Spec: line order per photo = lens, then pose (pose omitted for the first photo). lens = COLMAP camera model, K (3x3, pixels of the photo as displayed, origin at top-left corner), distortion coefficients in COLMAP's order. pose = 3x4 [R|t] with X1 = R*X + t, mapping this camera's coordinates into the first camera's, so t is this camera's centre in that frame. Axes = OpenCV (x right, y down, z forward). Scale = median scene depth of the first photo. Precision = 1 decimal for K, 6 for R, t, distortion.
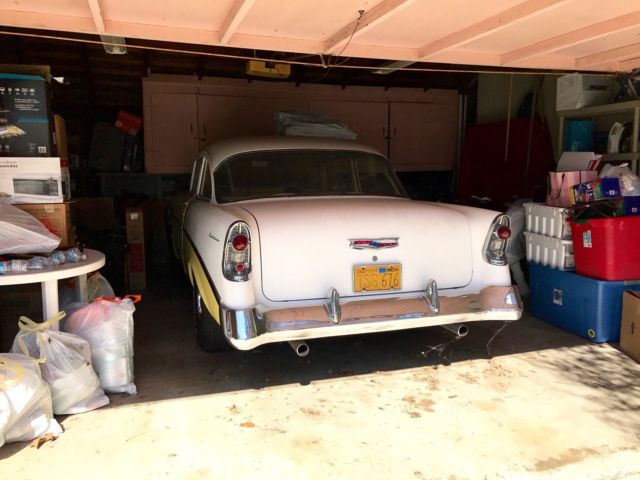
lens RADIAL K [[545.8, 0, 308.1], [0, 545.8, 238.6], [0, 0, 1]] dist [0.021849, 0.005139]
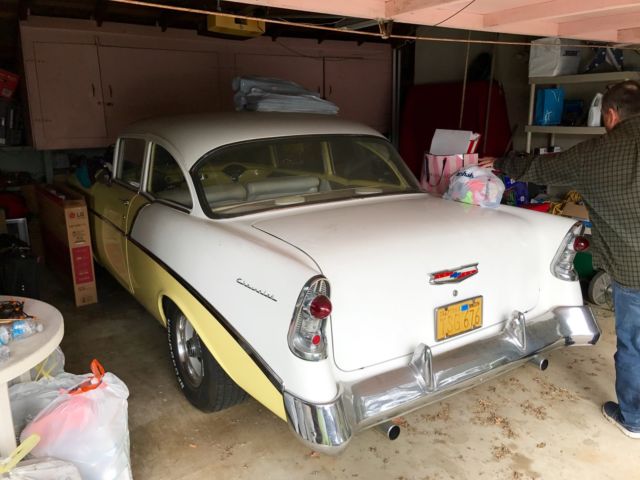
lens RADIAL K [[543.4, 0, 320.0], [0, 543.4, 240.0], [0, 0, 1]] dist [0.009932, 0.010825]
pose [[0.962777, -0.071234, 0.260740, -0.209550], [0.043097, 0.992763, 0.112088, -0.108090], [-0.266838, -0.096678, 0.958880, 0.251313]]
